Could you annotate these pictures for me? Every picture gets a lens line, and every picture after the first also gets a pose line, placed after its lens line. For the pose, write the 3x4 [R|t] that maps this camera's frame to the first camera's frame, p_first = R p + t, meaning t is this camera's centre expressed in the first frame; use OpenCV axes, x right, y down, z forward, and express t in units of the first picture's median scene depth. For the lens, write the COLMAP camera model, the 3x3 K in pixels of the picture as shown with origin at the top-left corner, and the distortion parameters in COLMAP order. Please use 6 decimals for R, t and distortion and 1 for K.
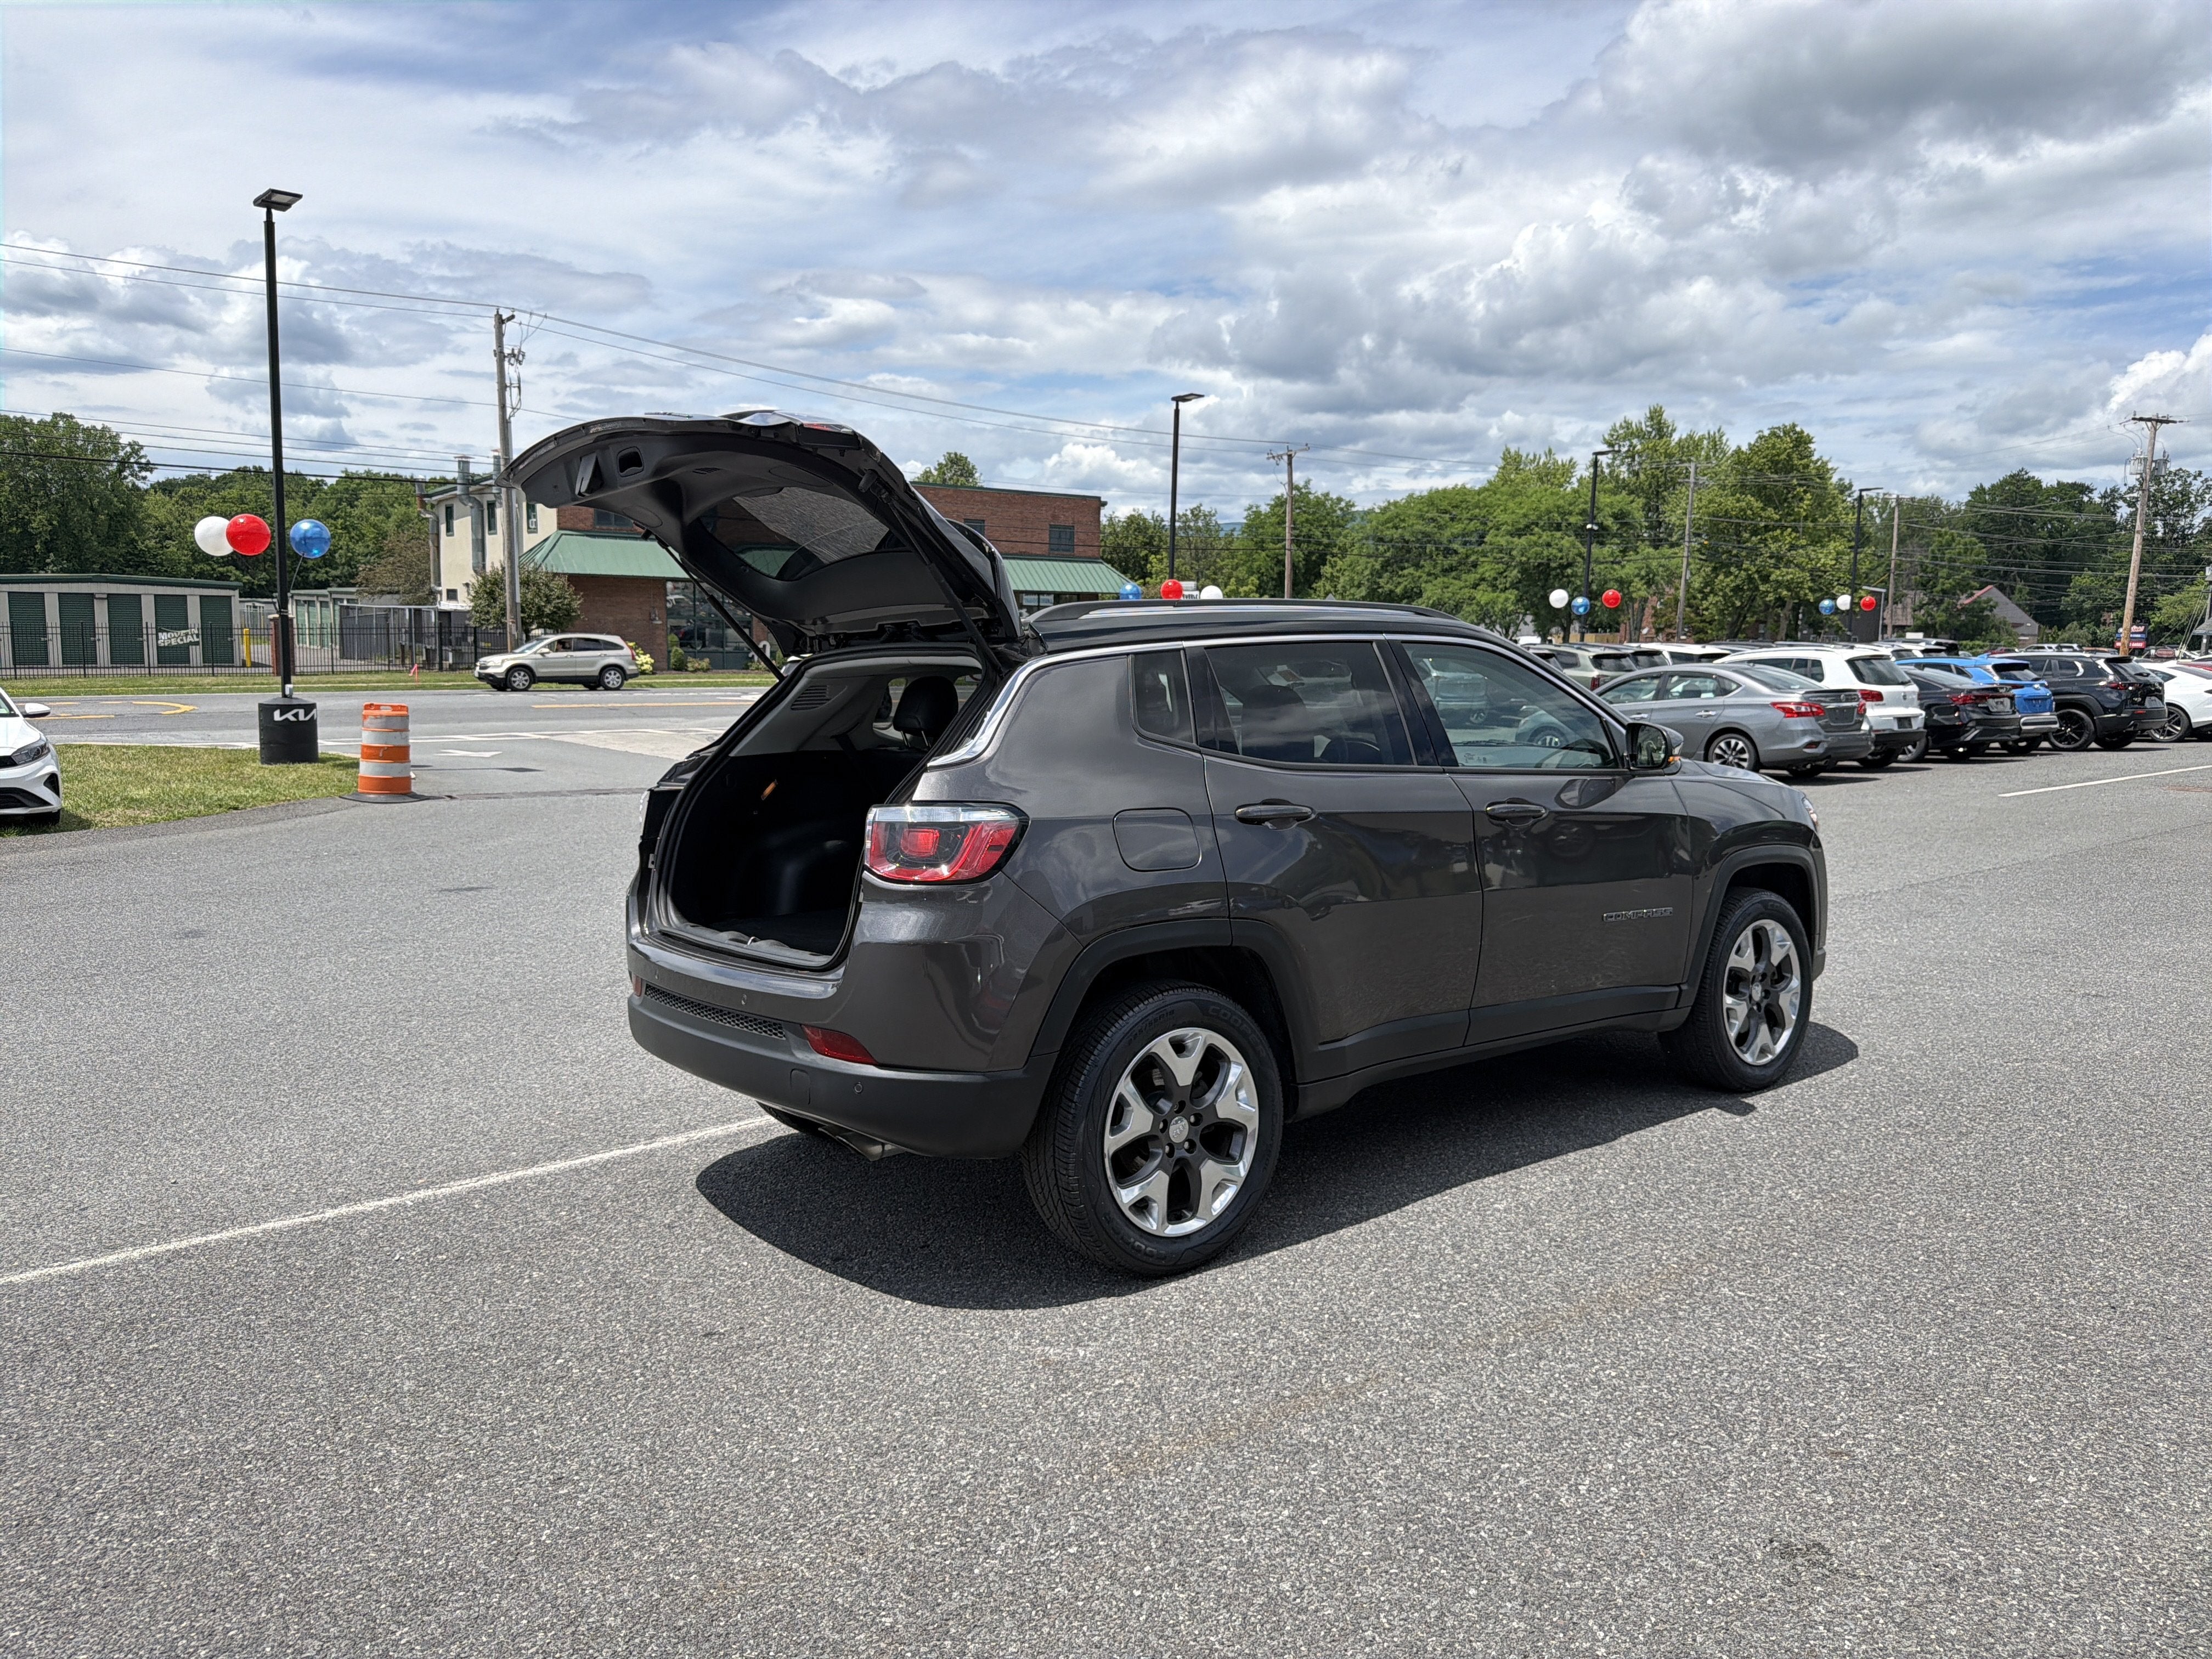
lens RADIAL K [[1596.4, 0, 1053.9], [0, 1596.4, 811.2], [0, 0, 1]] dist [-0.005258, -0.009875]
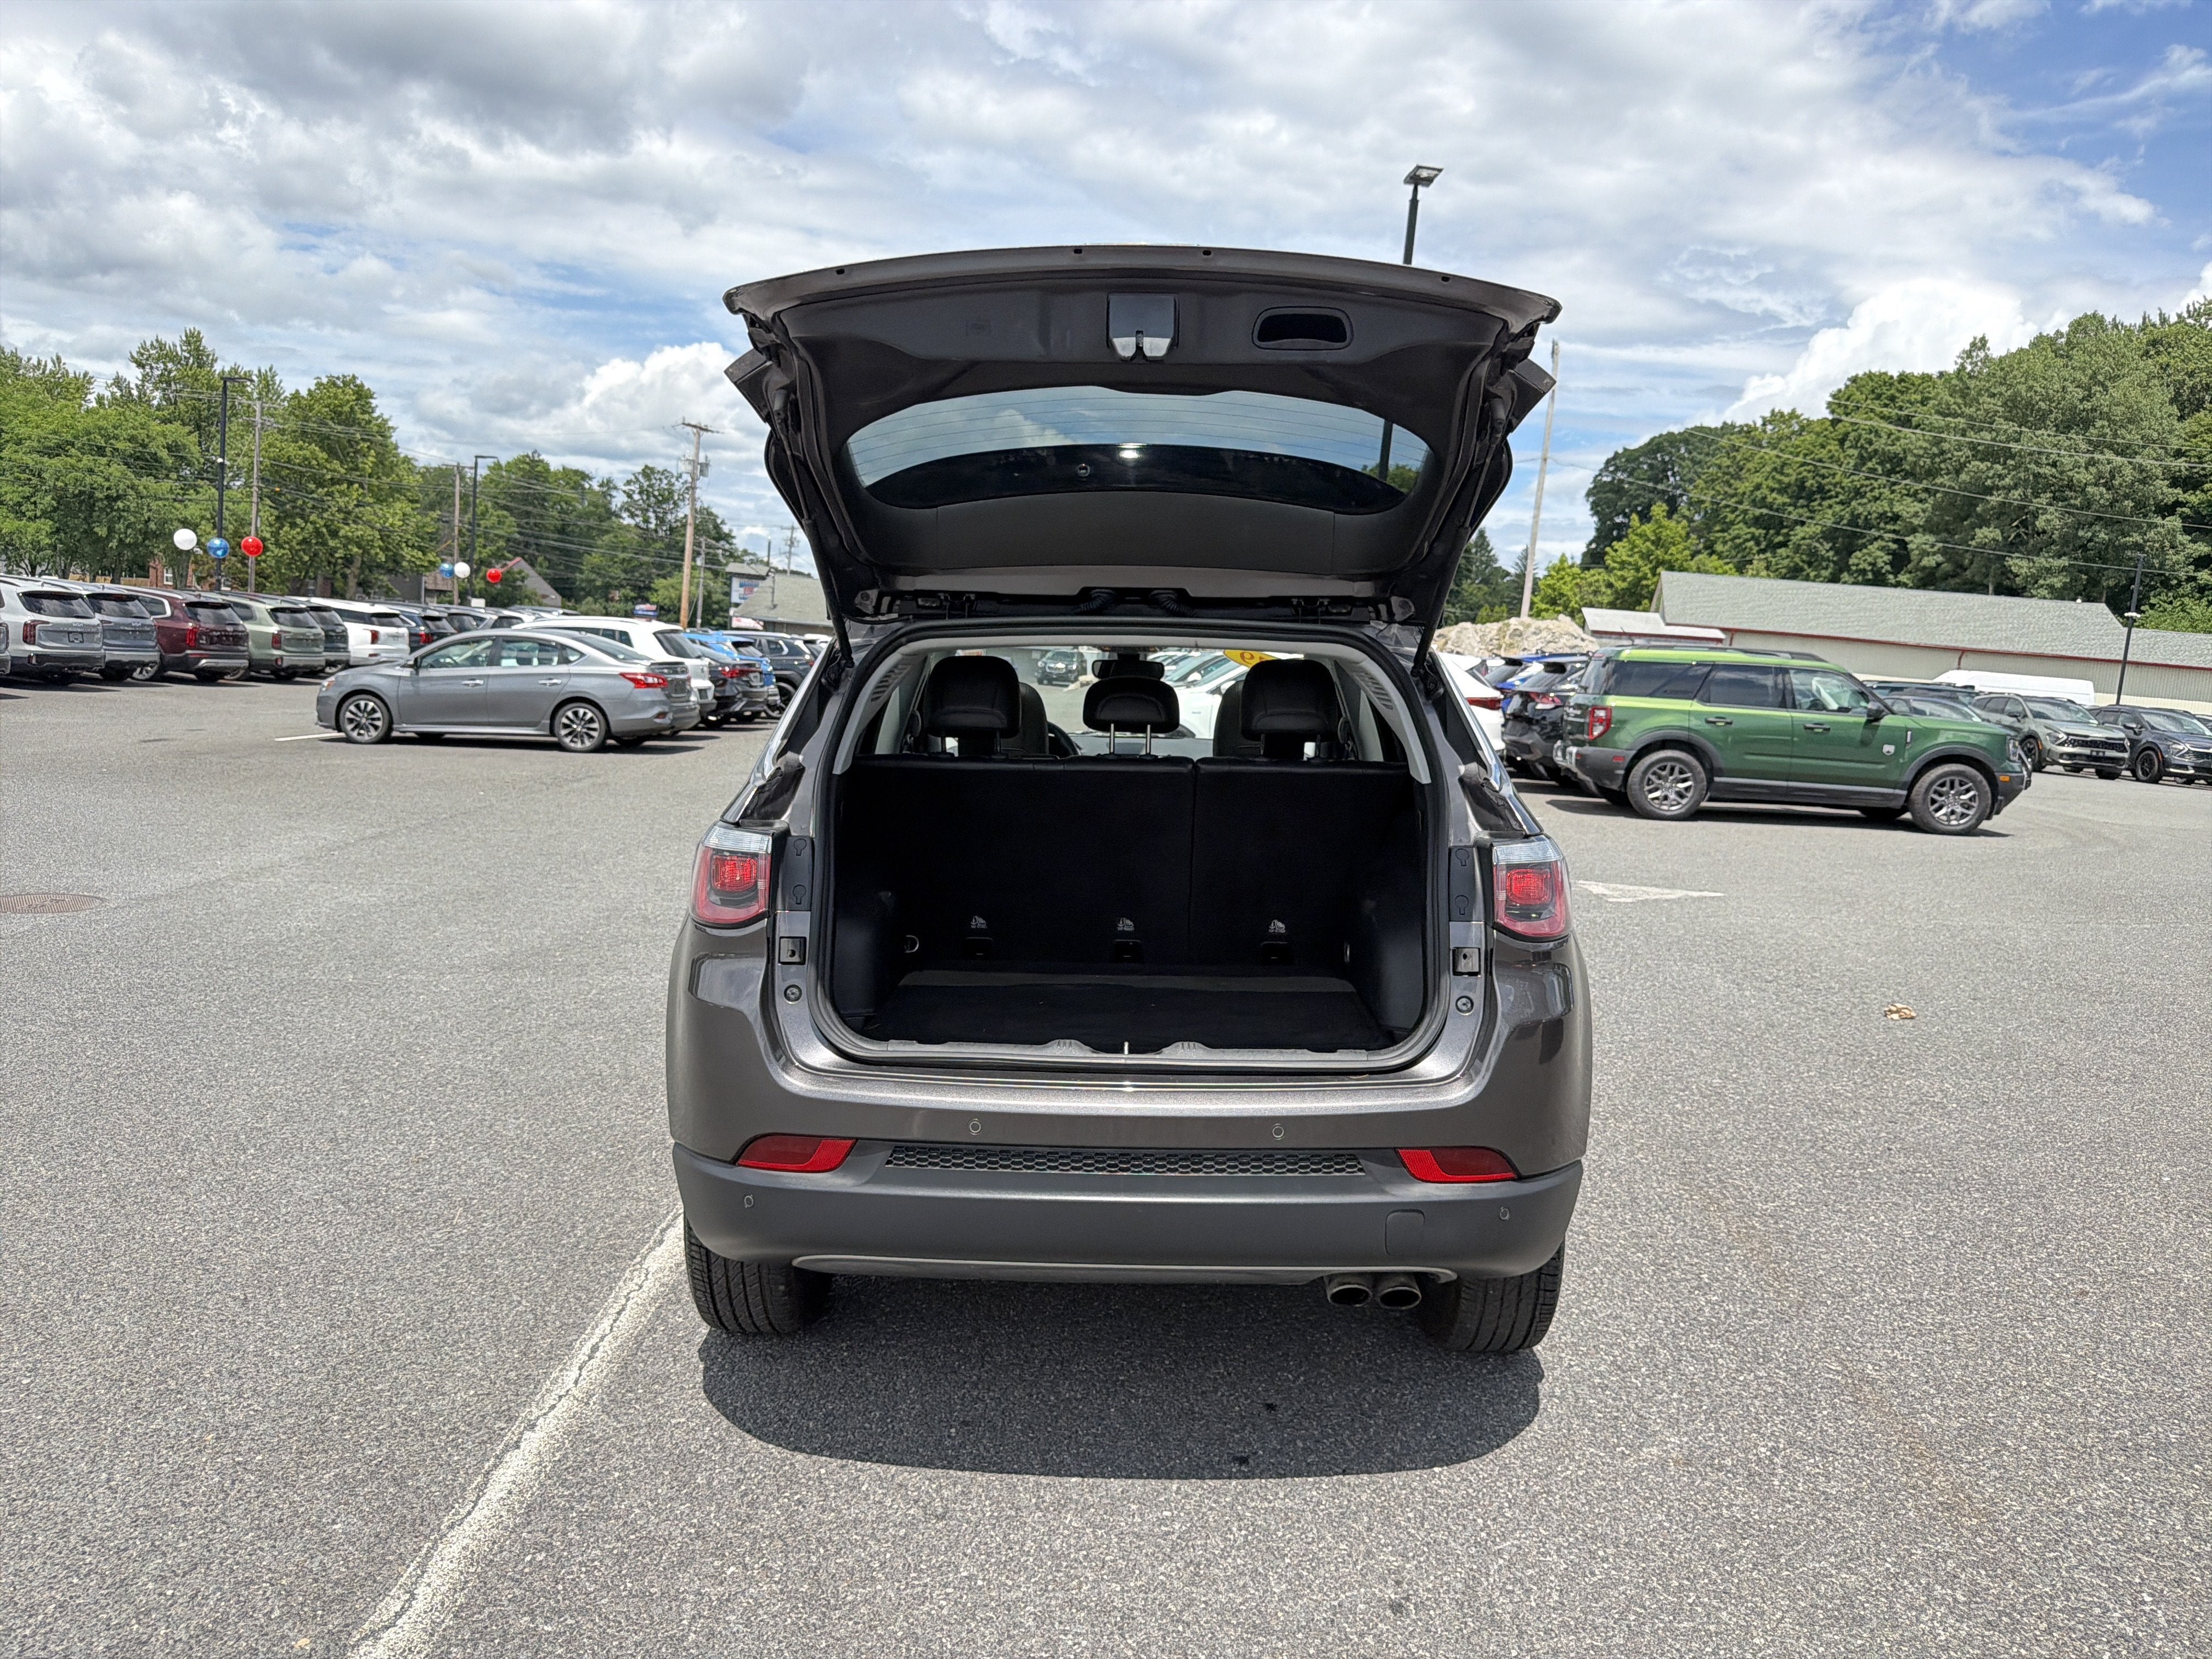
lens RADIAL K [[1615.0, 0, 1093.0], [0, 1615.0, 832.4], [0, 0, 1]] dist [0.000155, 0.003972]
pose [[0.634880, -0.049578, 0.771018, -0.074642], [0.020627, 0.998671, 0.047231, -0.004702], [-0.772335, -0.014082, 0.635059, 0.059339]]
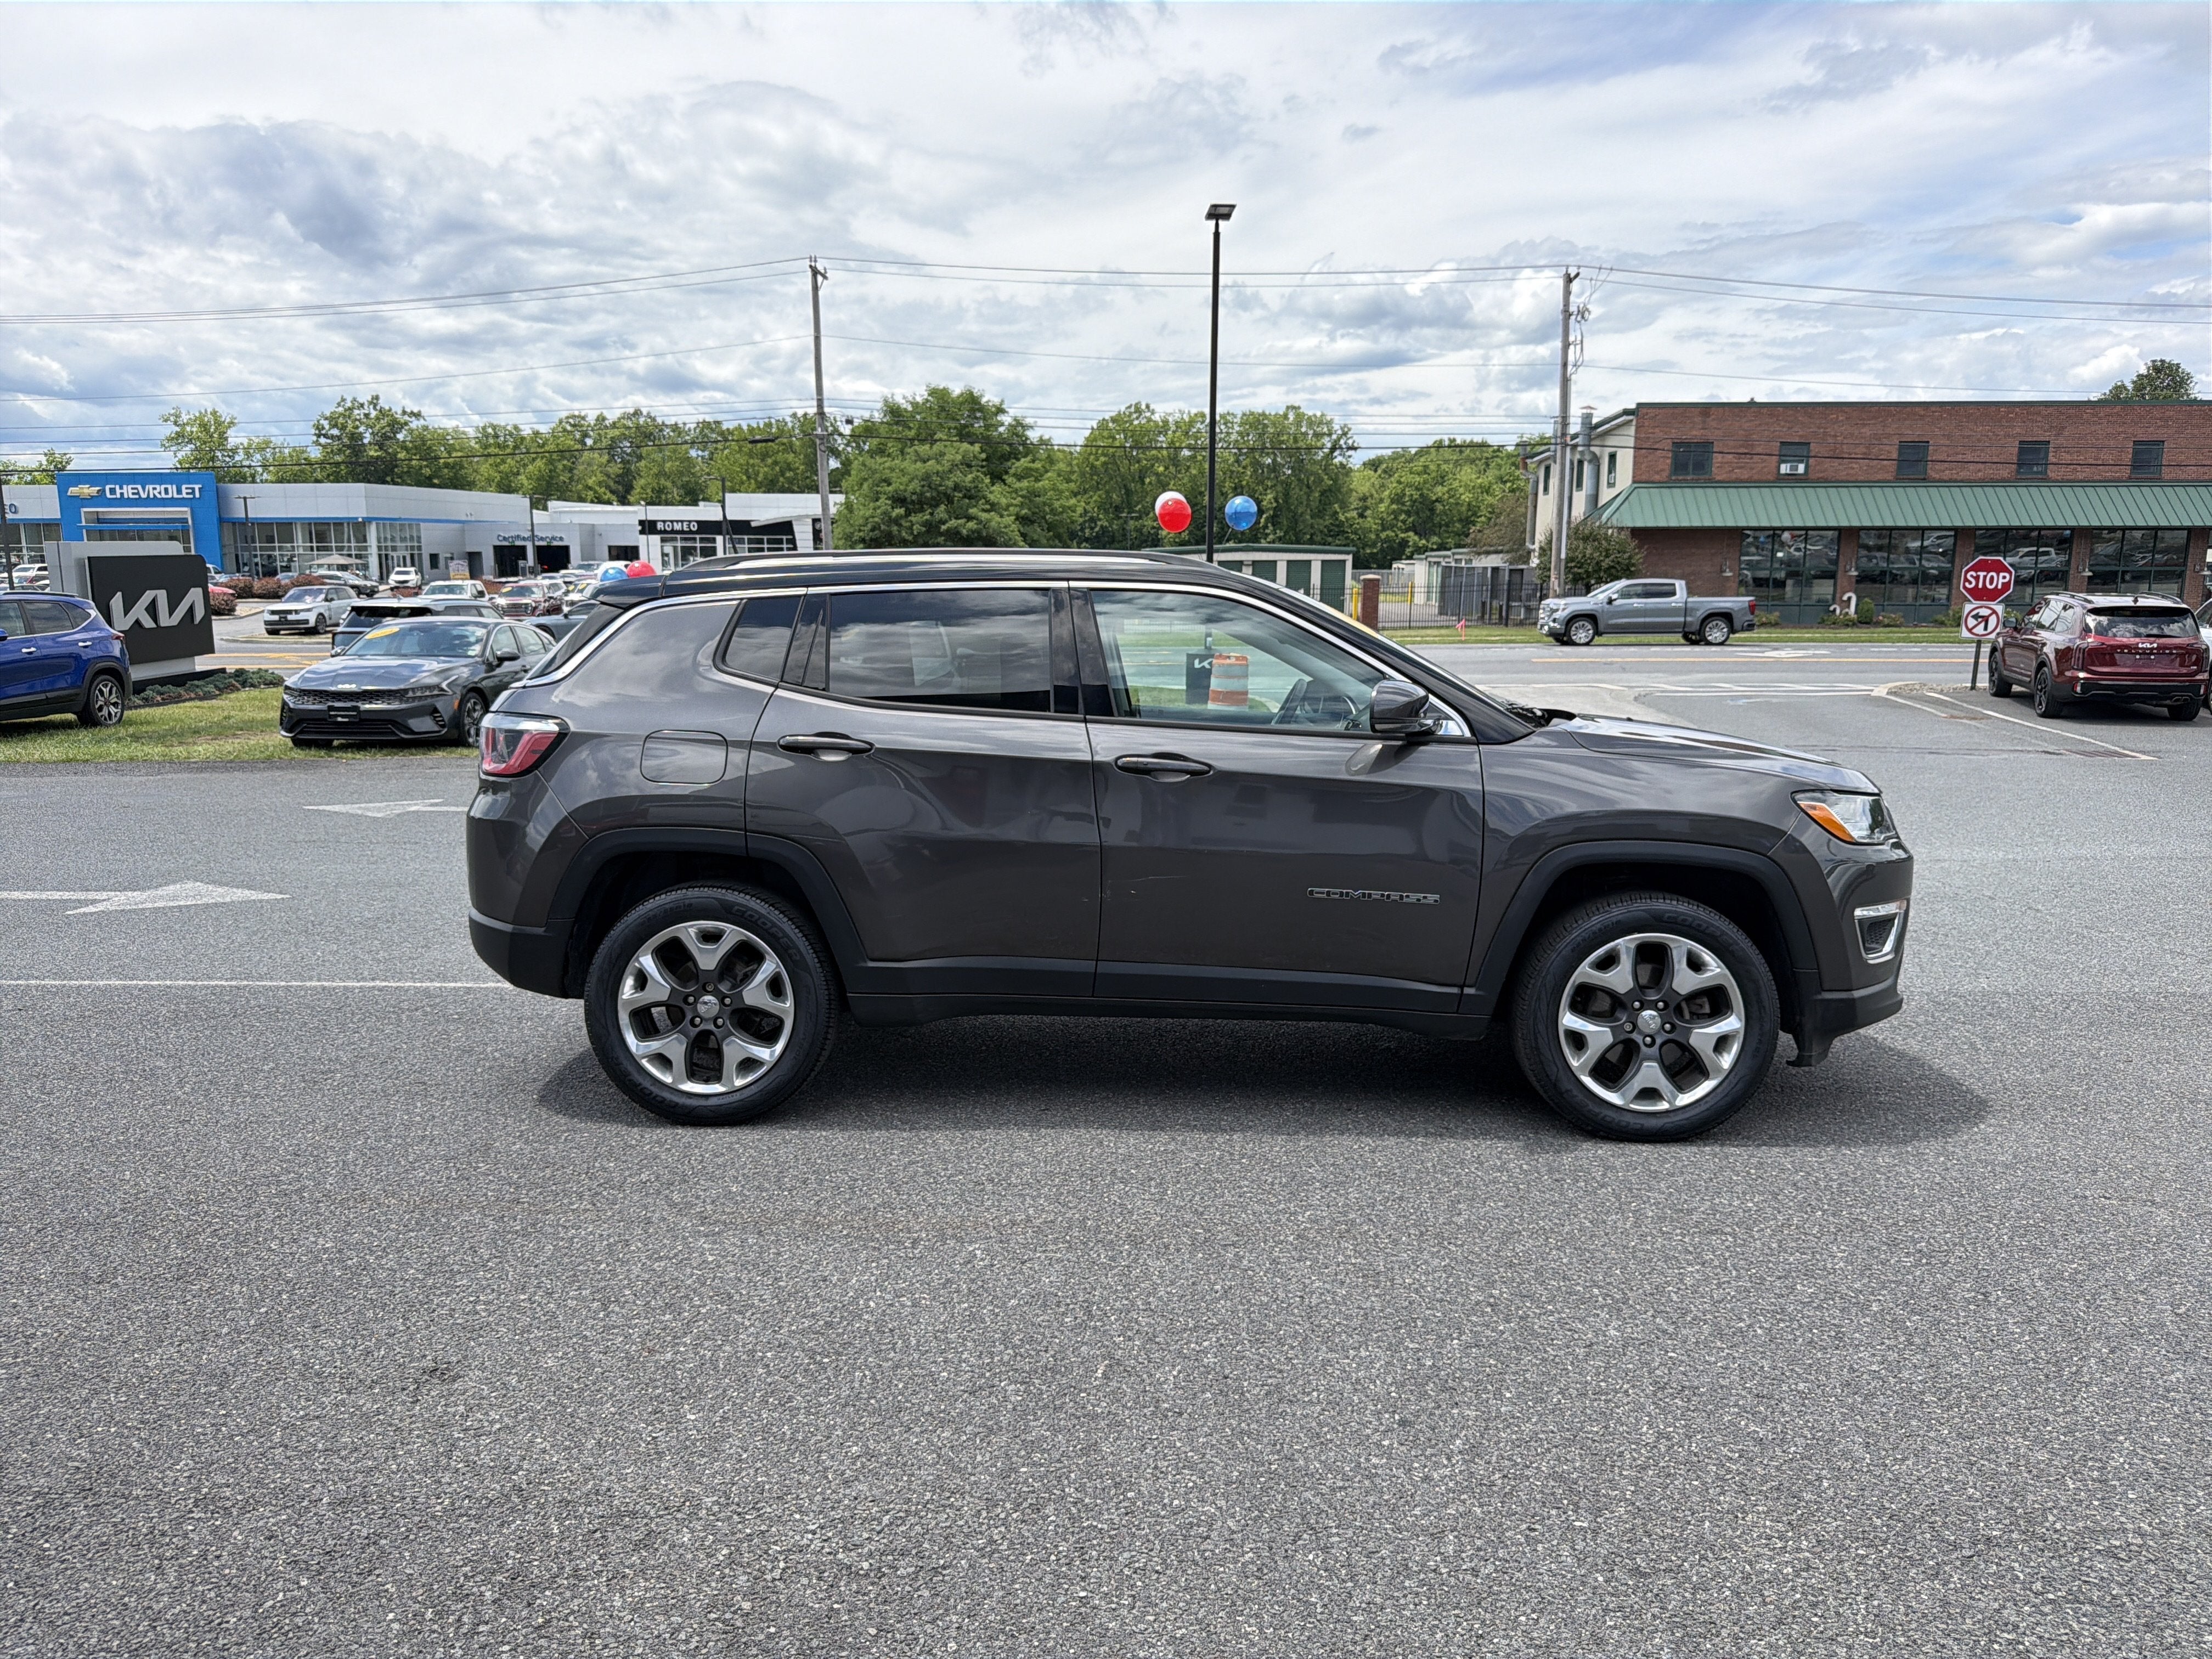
lens RADIAL K [[1604.8, 0, 1110.6], [0, 1604.8, 794.9], [0, 0, 1]] dist [-0.006591, -0.004046]
pose [[0.778742, 0.061936, -0.624280, 0.098391], [-0.051721, 0.998065, 0.034502, -0.000853], [0.625209, 0.005420, 0.780438, 0.026883]]
